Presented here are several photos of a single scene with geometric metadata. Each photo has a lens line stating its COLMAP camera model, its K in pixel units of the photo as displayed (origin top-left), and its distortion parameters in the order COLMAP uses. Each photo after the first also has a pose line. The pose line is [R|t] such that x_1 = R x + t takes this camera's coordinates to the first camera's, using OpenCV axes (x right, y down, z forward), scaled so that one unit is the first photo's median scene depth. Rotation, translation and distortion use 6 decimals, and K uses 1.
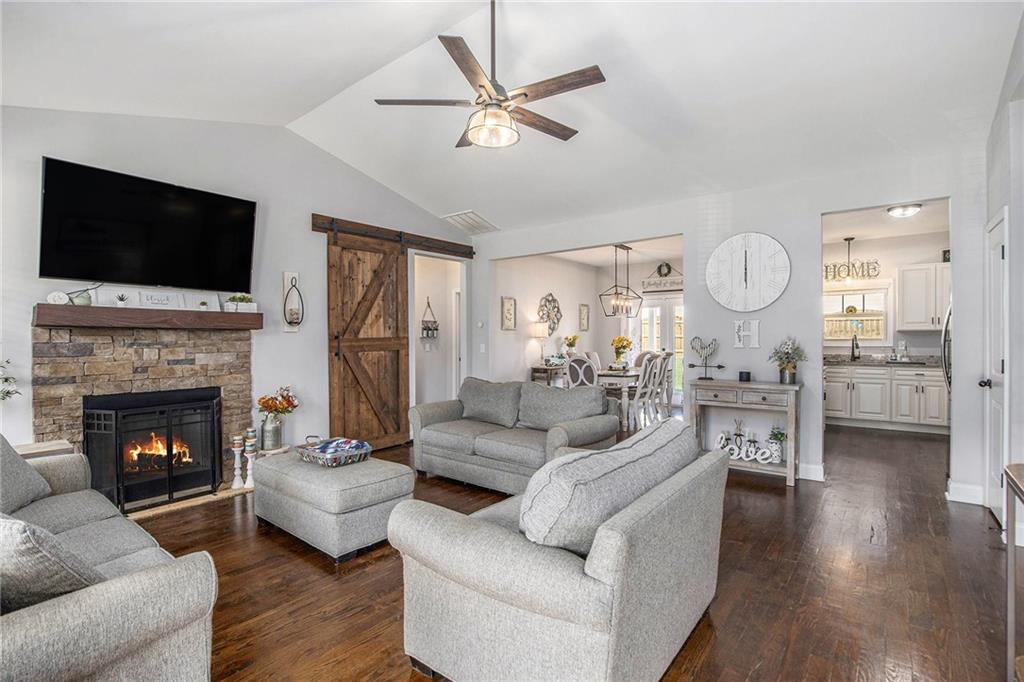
lens RADIAL K [[474.7, 0, 519.5], [0, 474.7, 346.9], [0, 0, 1]] dist [0.000433, 0.000030]
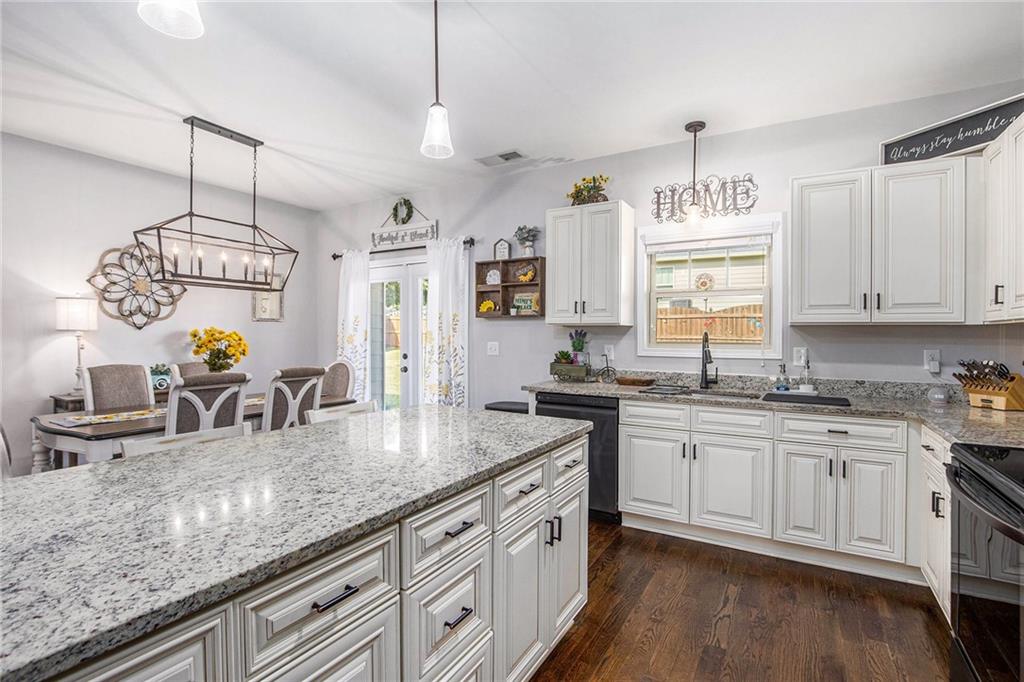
lens RADIAL K [[469.4, 0, 512.0], [0, 469.4, 341.0], [0, 0, 1]] dist [-0.002123, -0.000047]
pose [[0.993167, 0.009292, 0.116333, 0.456991], [-0.008284, 0.999924, -0.009145, -0.011520], [-0.116410, 0.008119, 0.993168, 0.557896]]
